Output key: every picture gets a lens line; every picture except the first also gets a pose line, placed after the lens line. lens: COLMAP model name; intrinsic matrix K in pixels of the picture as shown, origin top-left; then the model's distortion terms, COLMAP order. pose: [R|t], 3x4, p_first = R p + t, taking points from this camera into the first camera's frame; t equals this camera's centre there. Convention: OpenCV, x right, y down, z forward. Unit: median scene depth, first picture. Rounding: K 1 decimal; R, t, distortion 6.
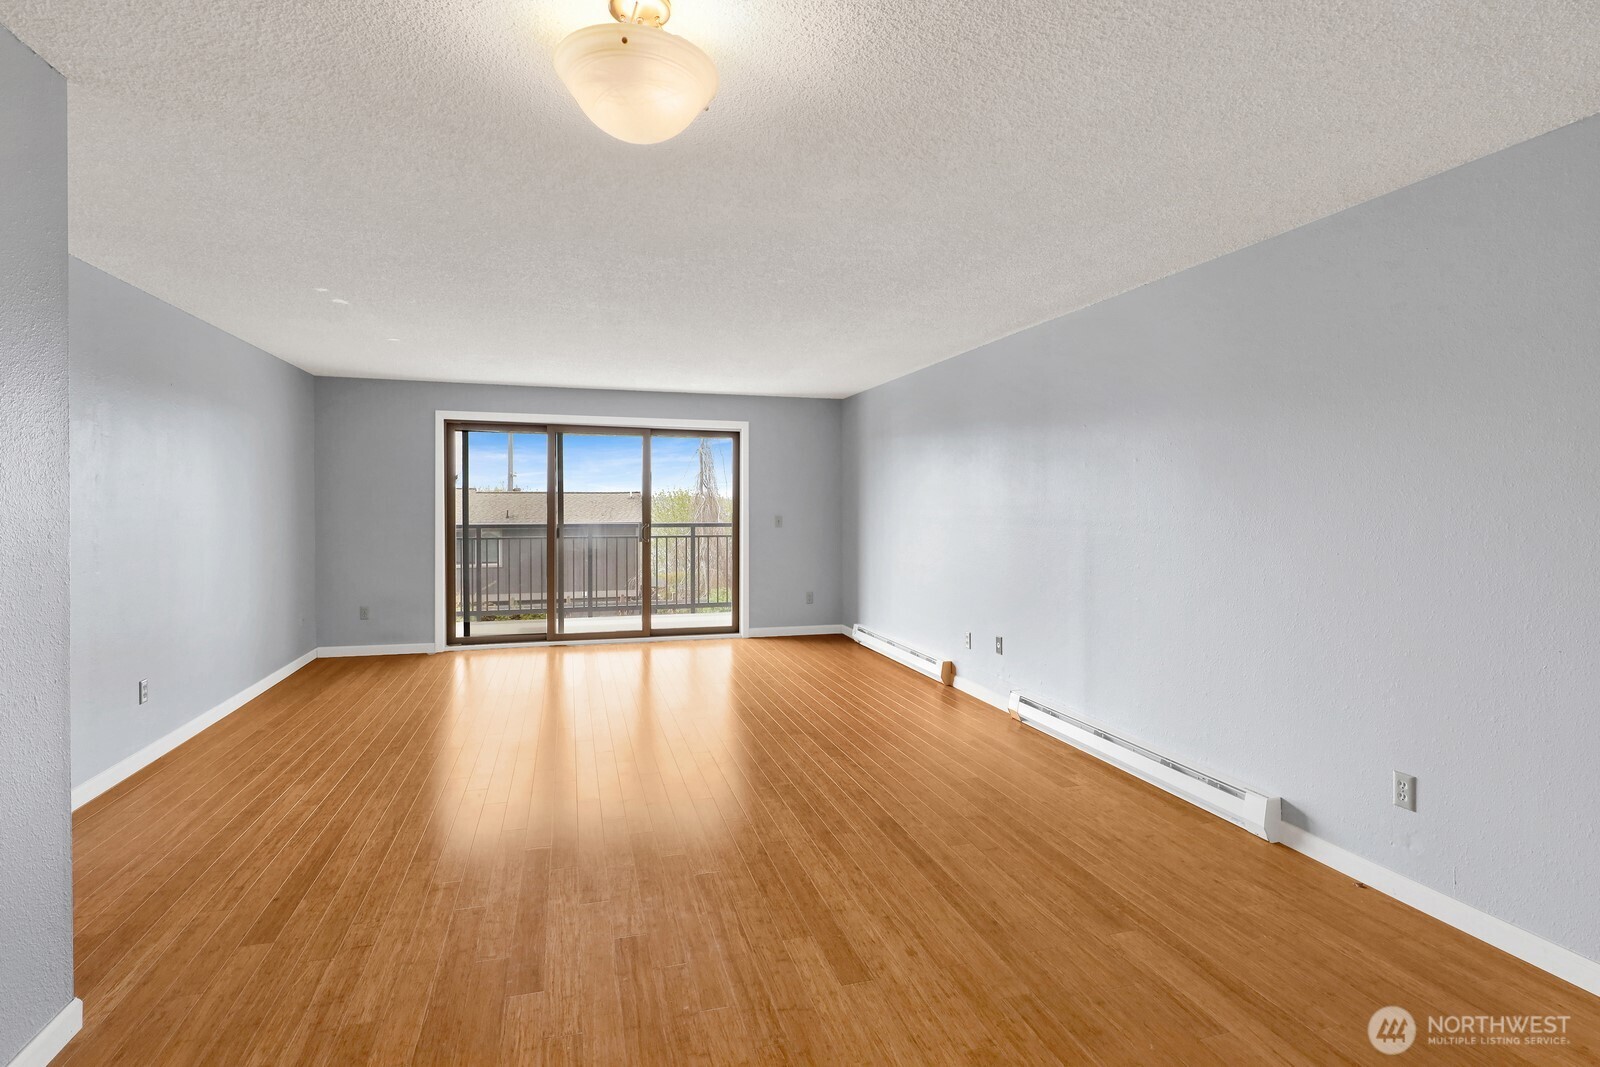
lens RADIAL K [[781.7, 0, 797.7], [0, 781.7, 509.2], [0, 0, 1]] dist [0.002823, -0.000870]
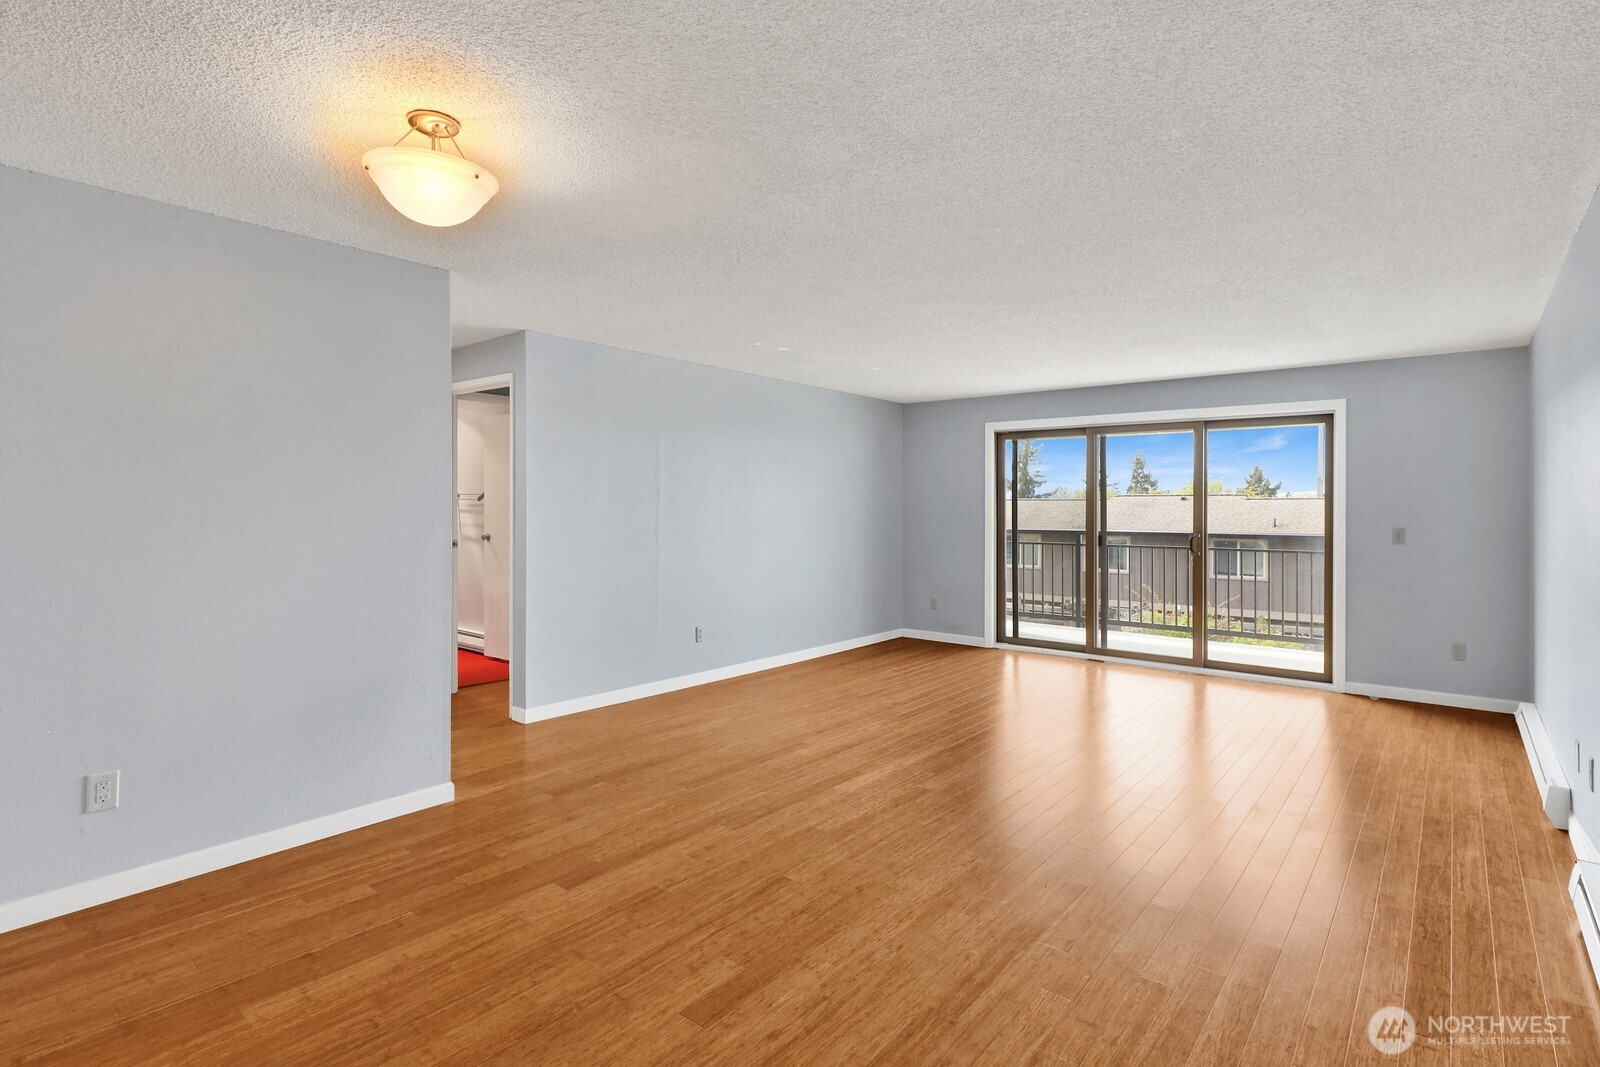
lens RADIAL K [[781.7, 0, 797.7], [0, 781.7, 509.2], [0, 0, 1]] dist [0.002823, -0.000870]
pose [[0.567448, 0.001167, -0.823408, 0.270761], [-0.008636, 0.999952, -0.004535, 0.000013], [0.823364, 0.009684, 0.567432, 0.168985]]
